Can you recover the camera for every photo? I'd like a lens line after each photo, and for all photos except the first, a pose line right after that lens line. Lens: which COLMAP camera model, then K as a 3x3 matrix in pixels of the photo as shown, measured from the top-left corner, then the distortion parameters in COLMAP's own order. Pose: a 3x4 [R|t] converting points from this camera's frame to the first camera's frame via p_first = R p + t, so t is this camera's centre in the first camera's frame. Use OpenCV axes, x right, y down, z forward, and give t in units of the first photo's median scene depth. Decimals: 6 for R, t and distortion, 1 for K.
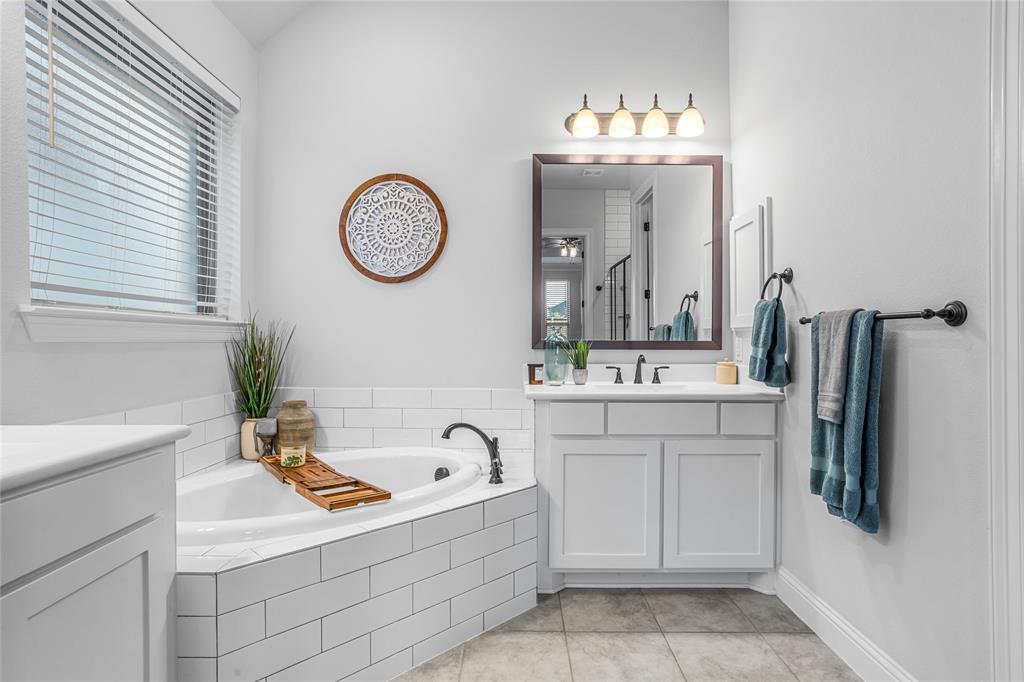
lens RADIAL K [[543.8, 0, 510.9], [0, 543.8, 341.2], [0, 0, 1]] dist [-0.000606, -0.000002]
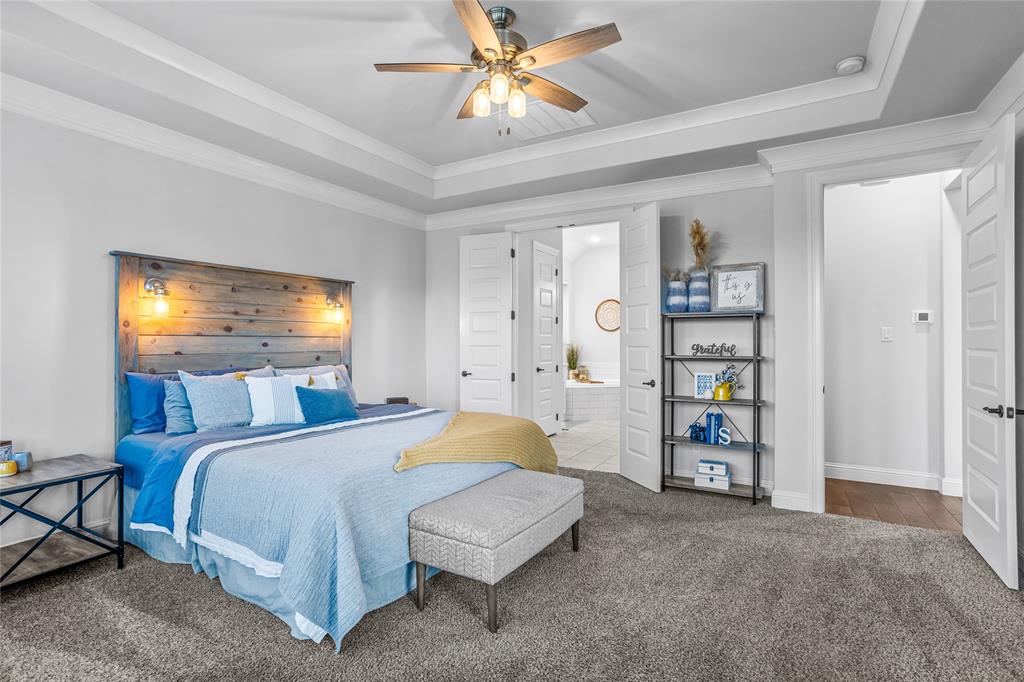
lens RADIAL K [[486.5, 0, 512.1], [0, 486.5, 340.9], [0, 0, 1]] dist [-0.038299, 0.019718]
pose [[0.877132, 0.002534, -0.480243, 0.770005], [-0.006005, 0.999966, -0.005692, -0.033609], [0.480212, 0.007877, 0.877117, -2.138276]]
